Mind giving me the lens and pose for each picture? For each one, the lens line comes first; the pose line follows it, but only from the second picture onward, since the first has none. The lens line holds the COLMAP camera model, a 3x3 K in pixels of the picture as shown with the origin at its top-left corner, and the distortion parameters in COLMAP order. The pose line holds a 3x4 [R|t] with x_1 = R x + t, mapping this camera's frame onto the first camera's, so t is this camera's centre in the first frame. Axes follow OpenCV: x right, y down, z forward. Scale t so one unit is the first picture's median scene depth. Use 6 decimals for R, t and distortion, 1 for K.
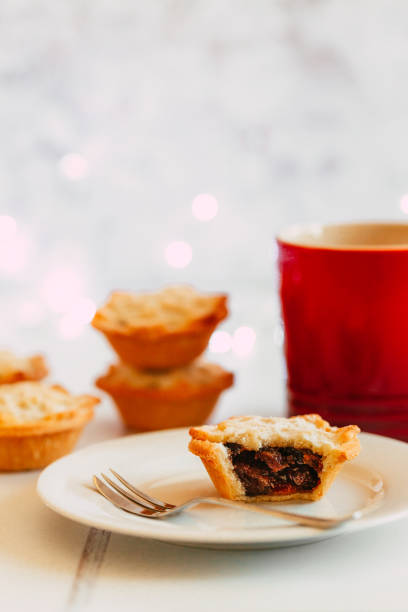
lens RADIAL K [[1906.9, 0, 204.0], [0, 1906.9, 306.0], [0, 0, 1]] dist [-0.217249, -0.420514]
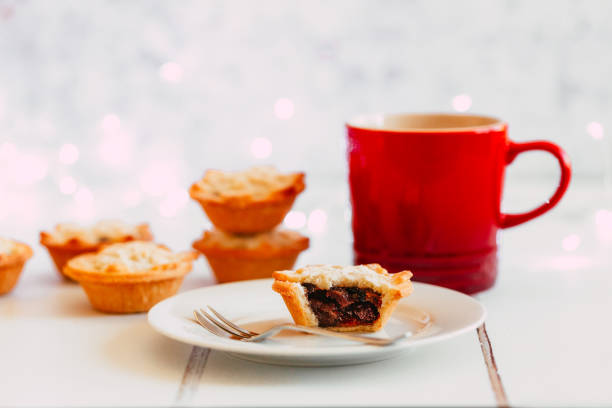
lens RADIAL K [[1906.9, 0, 306.0], [0, 1906.9, 204.0], [0, 0, 1]] dist [-0.217249, -0.420514]
pose [[0.999843, 0.007909, 0.015839, -0.006143], [-0.007528, 0.999683, -0.024018, 0.049490], [-0.016024, 0.023895, 0.999586, -0.222896]]
